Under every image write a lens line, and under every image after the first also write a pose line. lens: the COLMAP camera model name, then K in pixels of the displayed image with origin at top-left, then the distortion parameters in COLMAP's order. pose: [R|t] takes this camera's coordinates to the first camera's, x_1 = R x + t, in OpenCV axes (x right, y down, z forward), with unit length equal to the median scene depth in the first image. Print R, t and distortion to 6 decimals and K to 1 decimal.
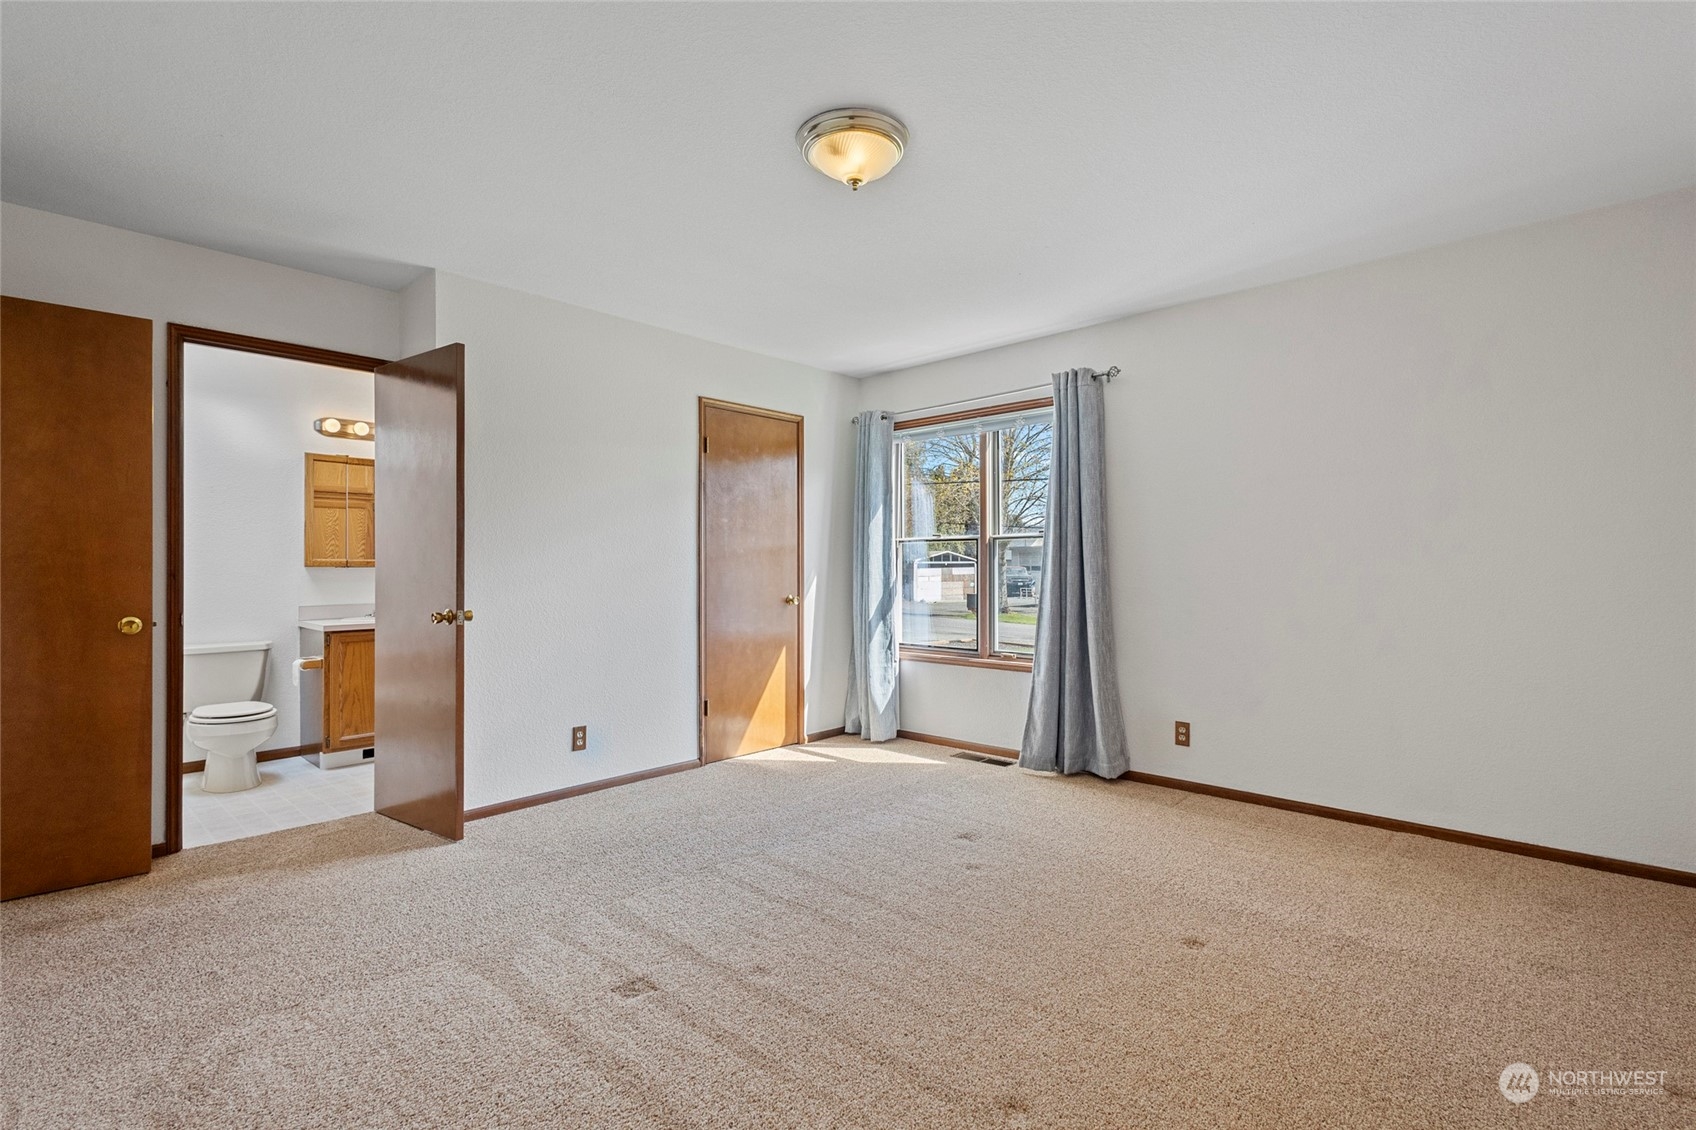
lens RADIAL K [[785.6, 0, 854.7], [0, 785.6, 565.9], [0, 0, 1]] dist [0.011625, -0.000928]
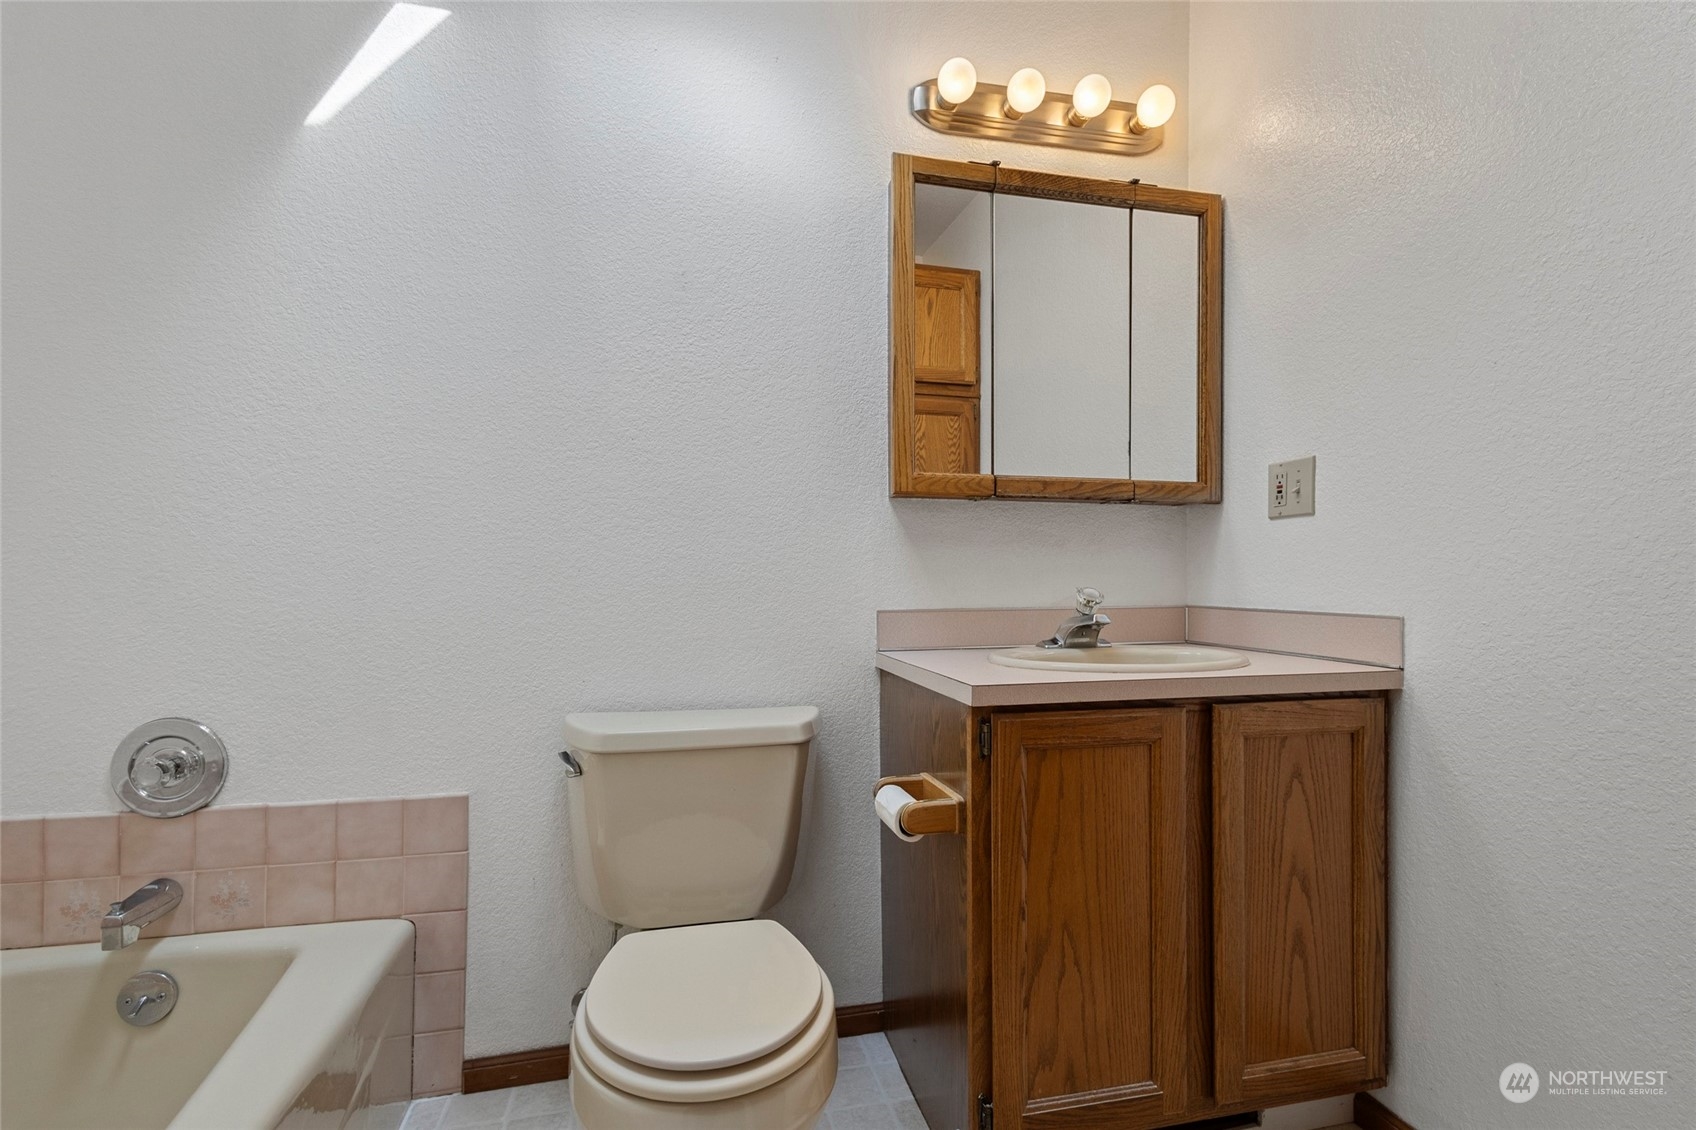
lens RADIAL K [[785.6, 0, 847.5], [0, 785.6, 569.5], [0, 0, 1]] dist [0.011625, -0.000928]
pose [[0.830612, -0.003692, -0.556839, -0.341655], [0.003186, 0.999993, -0.001878, 0.022708], [0.556842, -0.000214, 0.830618, 0.461253]]
